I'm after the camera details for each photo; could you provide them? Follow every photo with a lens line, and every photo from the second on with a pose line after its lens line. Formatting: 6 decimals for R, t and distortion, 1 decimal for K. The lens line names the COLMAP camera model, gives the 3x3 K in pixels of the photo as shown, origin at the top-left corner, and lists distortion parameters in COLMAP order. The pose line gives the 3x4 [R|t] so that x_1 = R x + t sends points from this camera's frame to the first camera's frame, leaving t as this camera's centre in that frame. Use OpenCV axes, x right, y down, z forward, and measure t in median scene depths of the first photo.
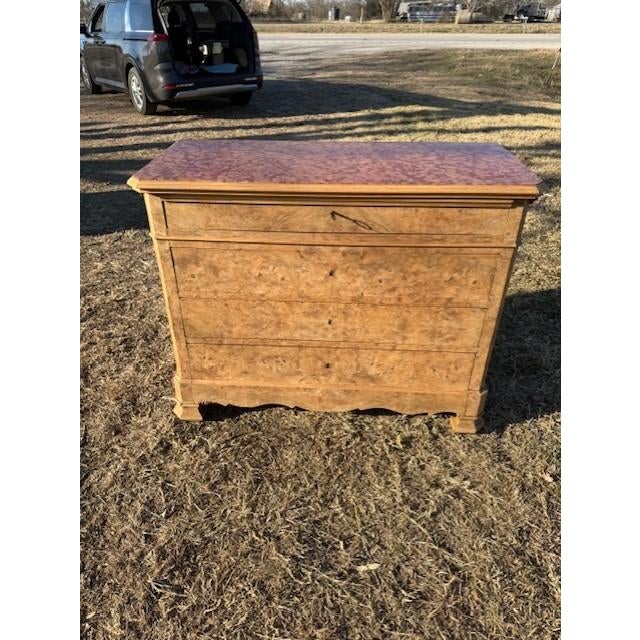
lens RADIAL K [[479.8, 0, 312.2], [0, 479.8, 314.5], [0, 0, 1]] dist [0.050396, -0.069320]
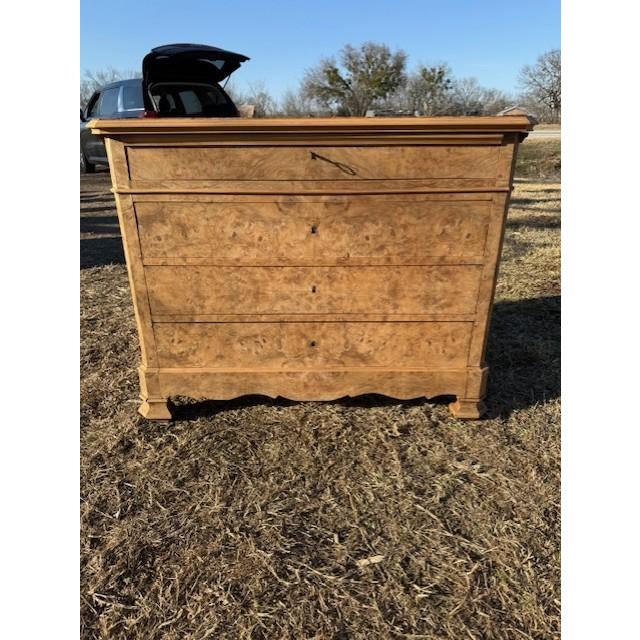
lens RADIAL K [[454.3, 0, 320.5], [0, 454.3, 318.1], [0, 0, 1]] dist [0.027433, -0.037112]
pose [[0.998203, -0.026198, 0.053888, 0.002237], [0.033735, 0.988989, -0.144093, 0.188217], [-0.049520, 0.145652, 0.988096, 0.158234]]
